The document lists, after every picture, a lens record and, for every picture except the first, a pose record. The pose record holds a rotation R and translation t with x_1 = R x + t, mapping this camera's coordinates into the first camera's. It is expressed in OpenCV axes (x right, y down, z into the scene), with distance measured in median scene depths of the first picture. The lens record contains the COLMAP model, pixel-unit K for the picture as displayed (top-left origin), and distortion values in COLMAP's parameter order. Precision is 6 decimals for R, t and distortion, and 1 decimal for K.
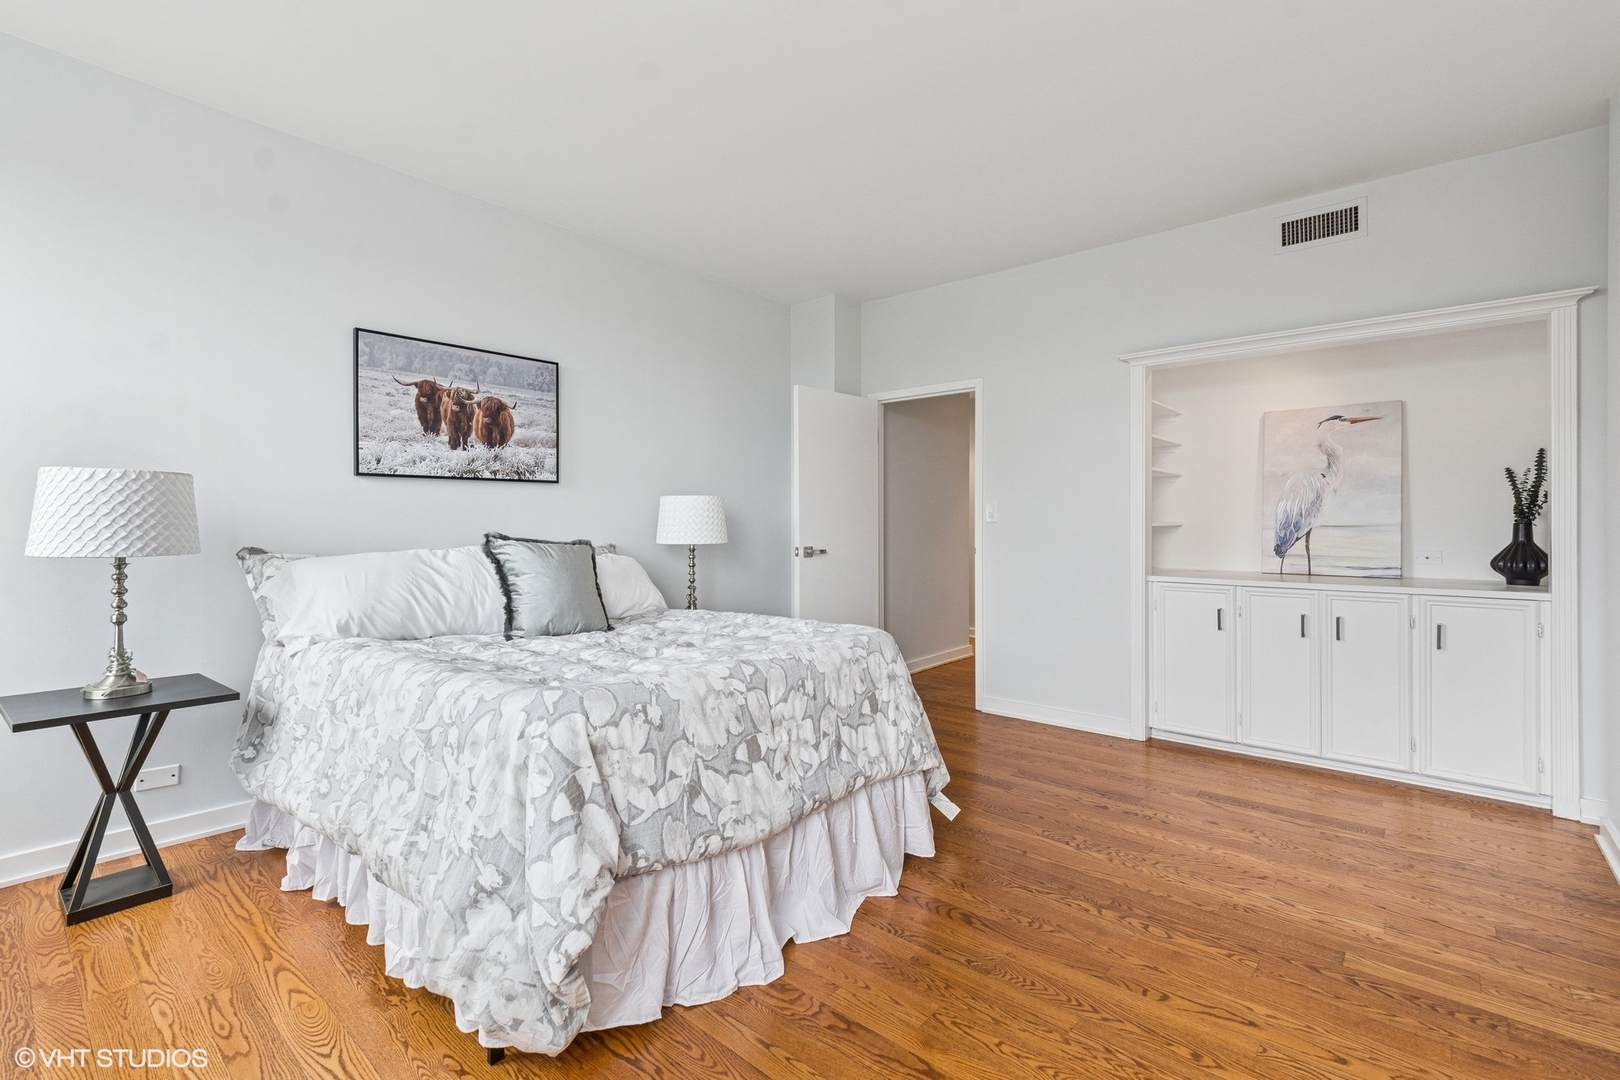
lens RADIAL K [[733.0, 0, 801.6], [0, 733.0, 519.6], [0, 0, 1]] dist [0.010261, -0.019161]
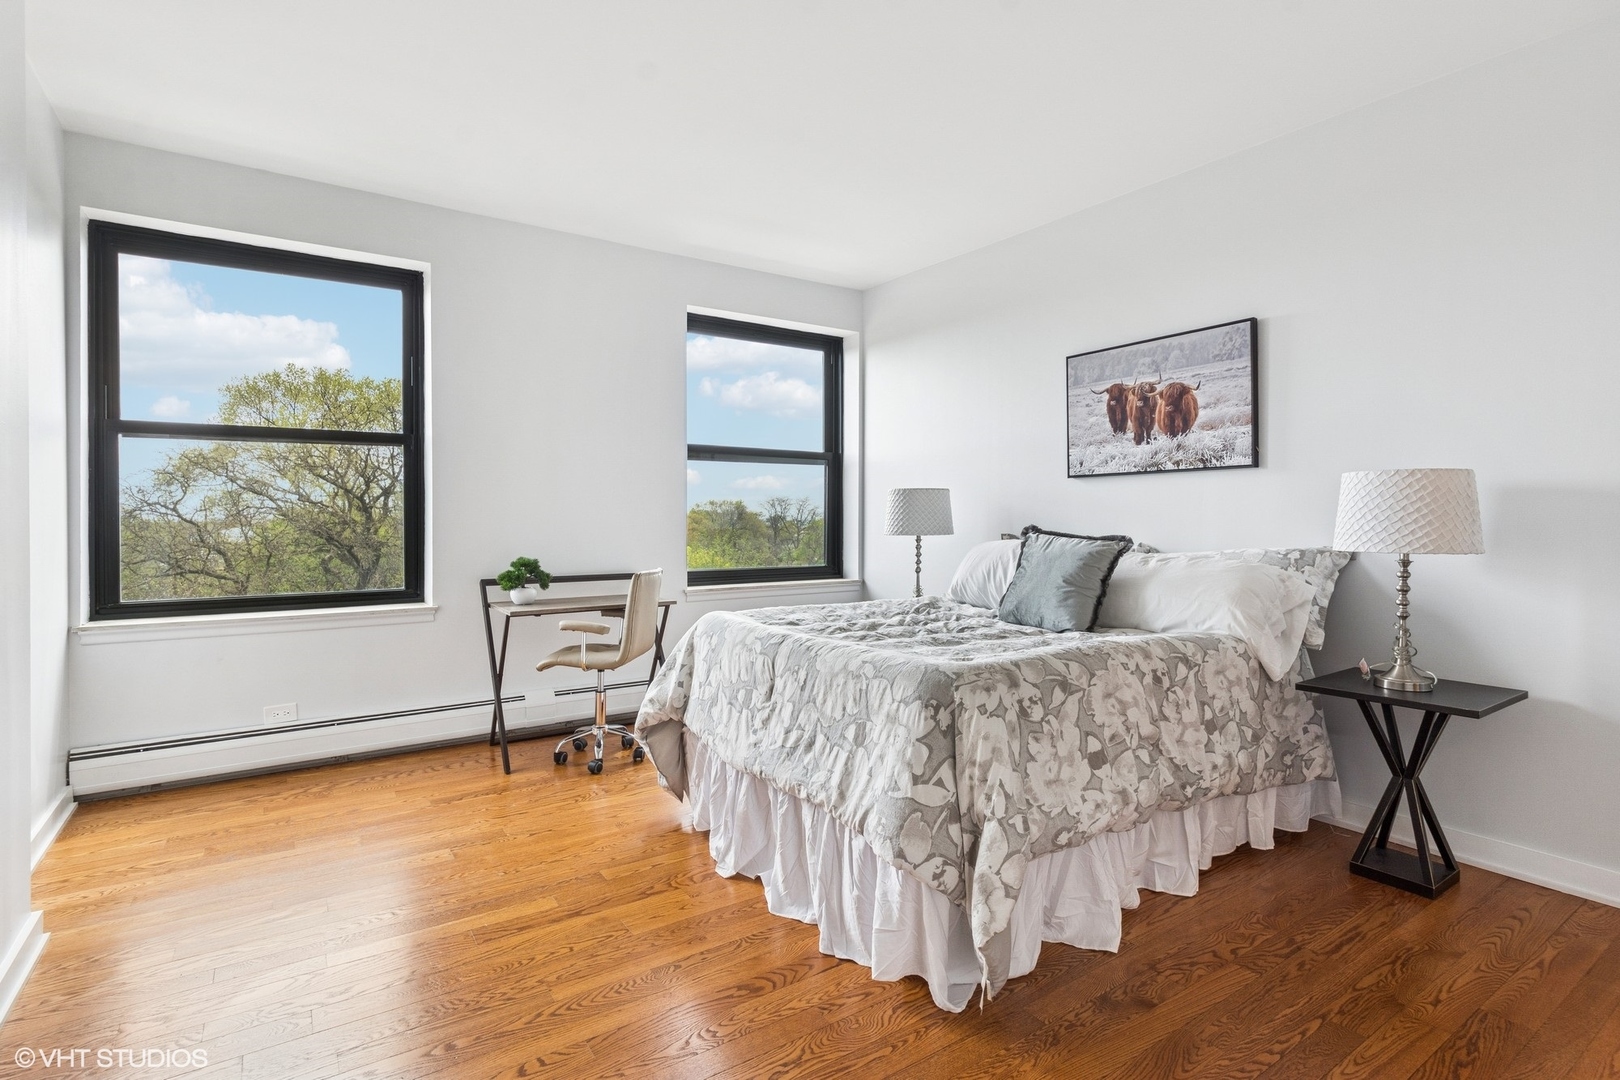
lens RADIAL K [[781.6, 0, 809.8], [0, 781.6, 520.7], [0, 0, 1]] dist [0.002612, 0.000139]
pose [[-0.258340, 0.004352, -0.966044, 0.695479], [0.003752, 0.999987, 0.003501, 0.004228], [0.966047, -0.002720, -0.258353, 0.844492]]
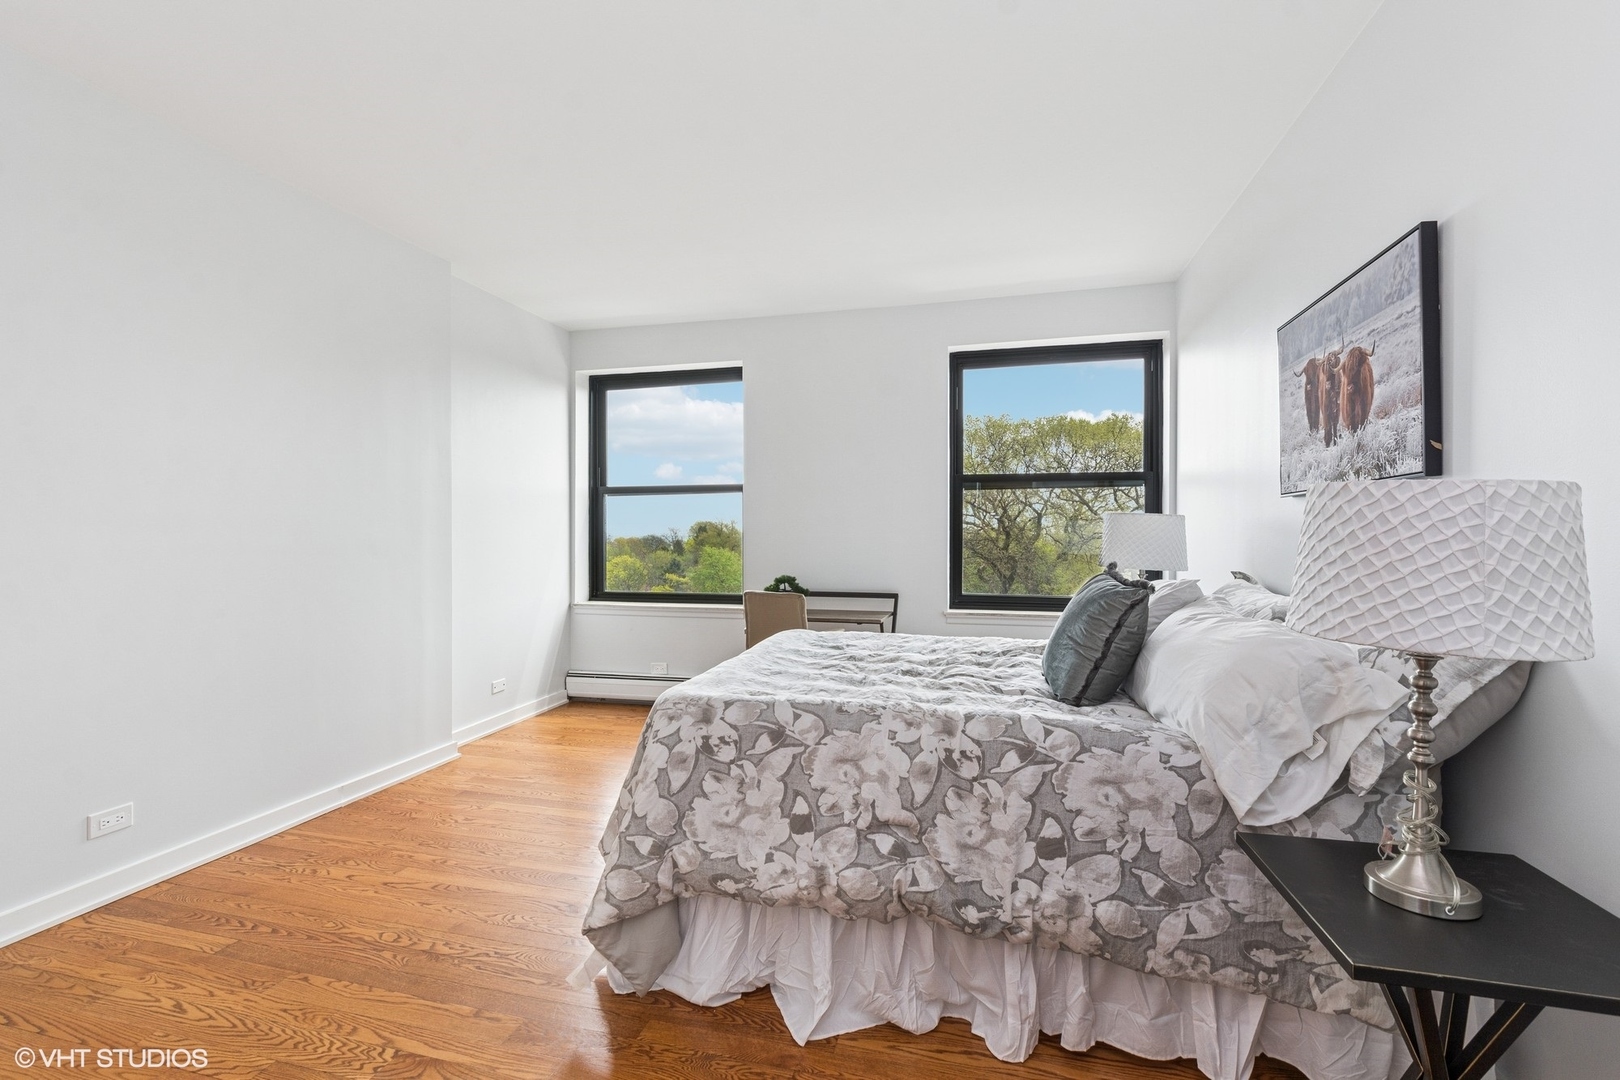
lens RADIAL K [[719.0, 0, 805.1], [0, 719.0, 533.0], [0, 0, 1]] dist [-0.000135, -0.000201]
pose [[-0.894539, -0.001032, -0.446988, 0.259371], [0.001547, 0.999984, -0.005404, -0.012665], [0.446987, -0.005525, -0.894524, 1.387481]]
